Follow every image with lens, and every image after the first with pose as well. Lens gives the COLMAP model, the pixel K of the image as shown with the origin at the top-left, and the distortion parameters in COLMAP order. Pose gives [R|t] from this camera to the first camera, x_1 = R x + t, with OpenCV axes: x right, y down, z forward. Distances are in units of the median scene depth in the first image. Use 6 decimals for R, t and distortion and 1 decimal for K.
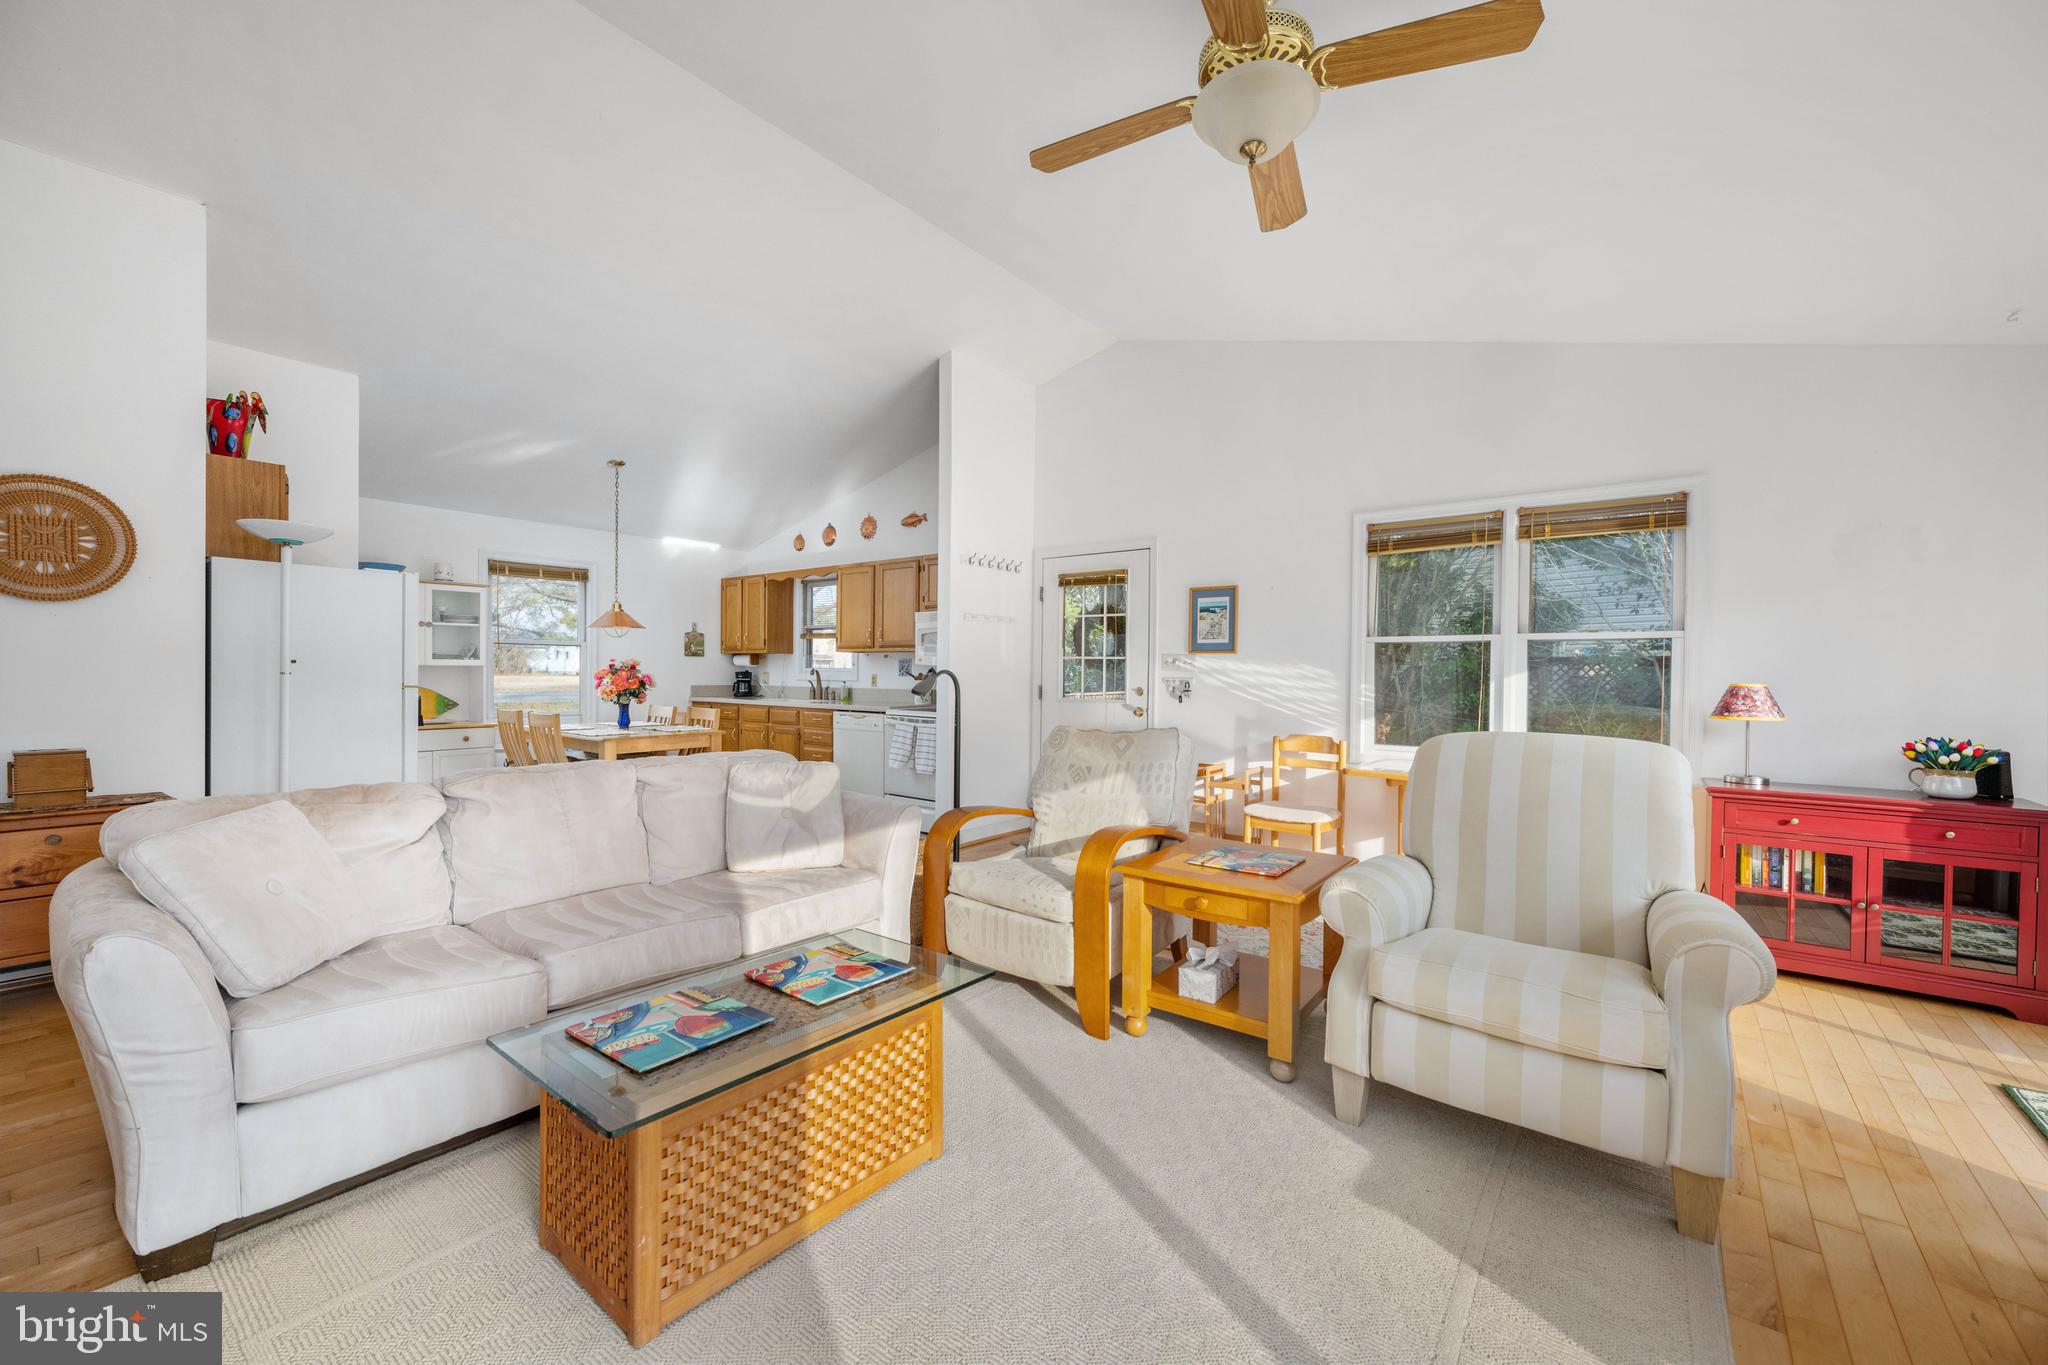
lens RADIAL K [[824.2, 0, 1023.4], [0, 824.2, 680.3], [0, 0, 1]] dist [-0.000305, -0.000369]
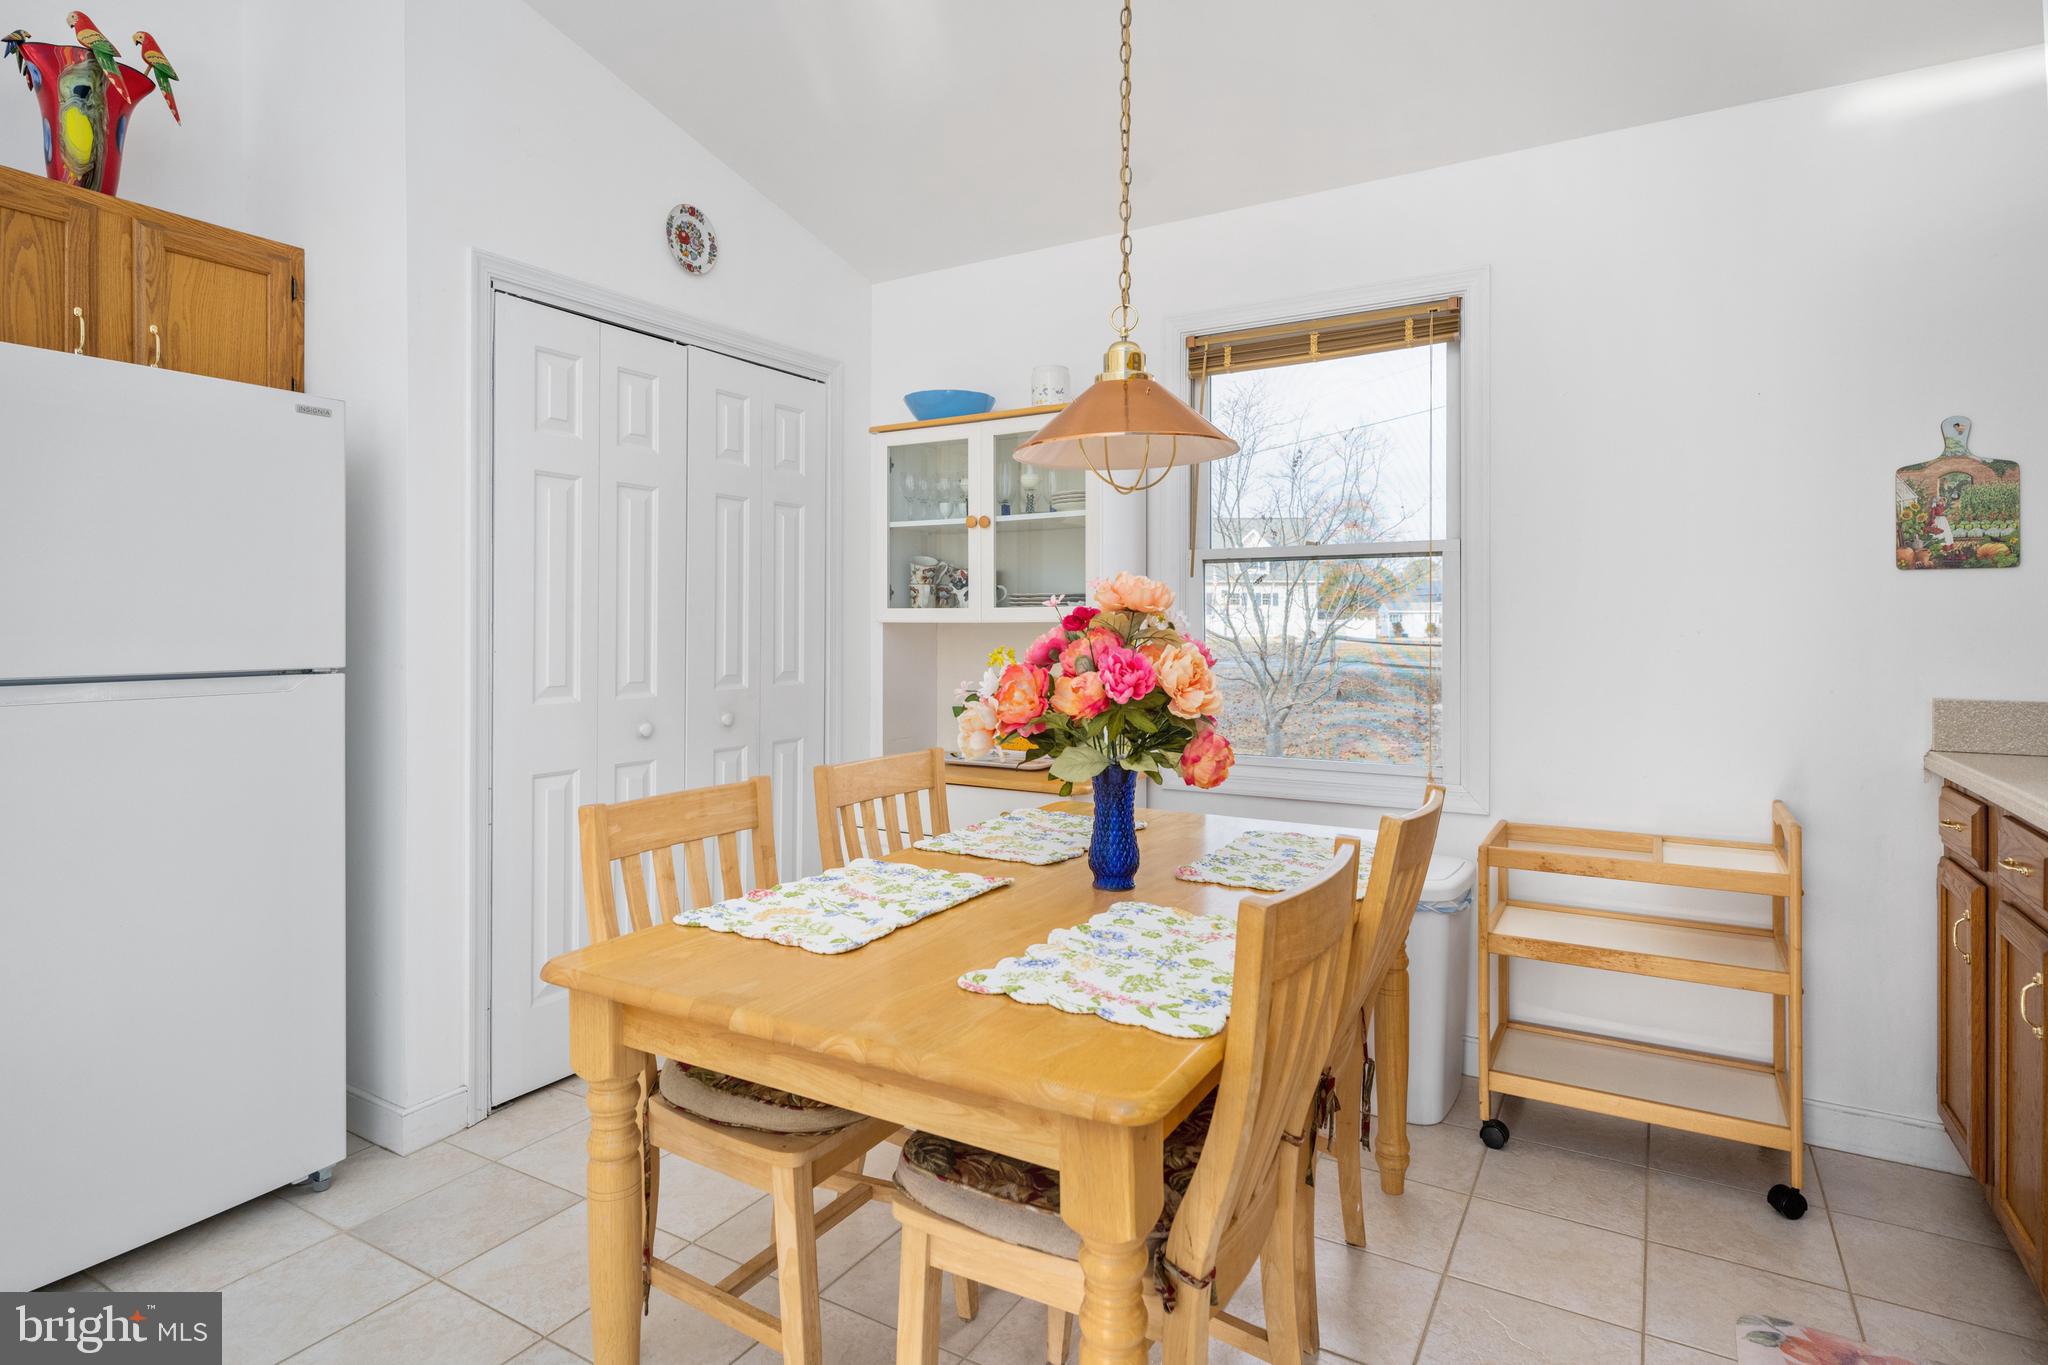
lens RADIAL K [[1066.2, 0, 1022.7], [0, 1066.2, 621.3], [0, 0, 1]] dist [-0.000309, -0.000179]
pose [[0.117491, -0.015602, -0.992951, -0.148934], [-0.006158, 0.999846, -0.016439, -0.009111], [0.993055, 0.008046, 0.117377, 0.722901]]
